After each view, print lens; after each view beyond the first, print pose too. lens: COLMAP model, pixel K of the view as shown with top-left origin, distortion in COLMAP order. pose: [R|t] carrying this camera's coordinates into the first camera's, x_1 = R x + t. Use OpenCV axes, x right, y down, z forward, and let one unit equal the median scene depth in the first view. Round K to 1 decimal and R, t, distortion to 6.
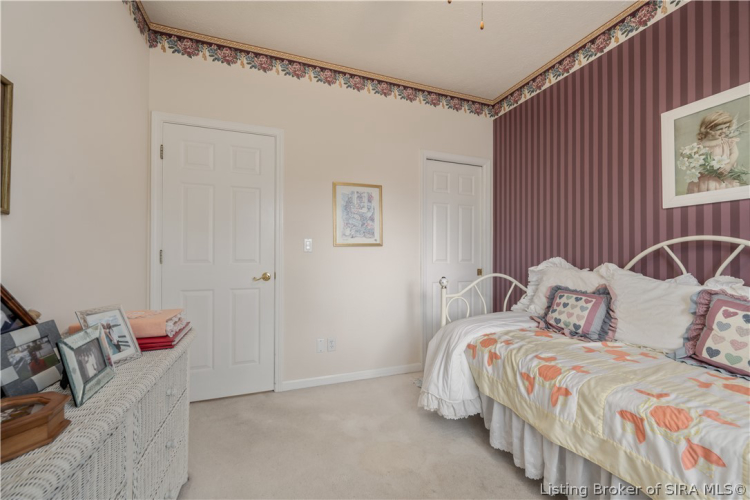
lens RADIAL K [[296.4, 0, 378.1], [0, 296.4, 252.7], [0, 0, 1]] dist [-0.000032, 0.000014]
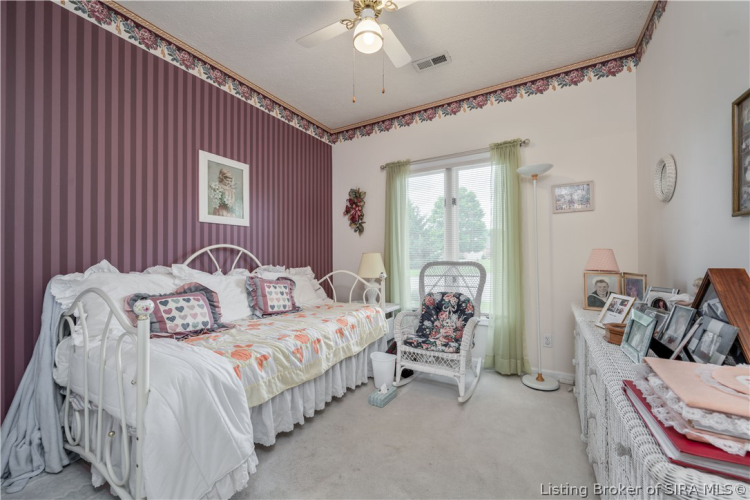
lens RADIAL K [[296.4, 0, 377.5], [0, 296.4, 253.9], [0, 0, 1]] dist [-0.000032, 0.000014]
pose [[-0.647822, 0.006703, 0.761762, -0.607947], [-0.006275, 0.999880, -0.014134, 0.009867], [-0.761766, -0.013936, -0.647703, 1.344612]]
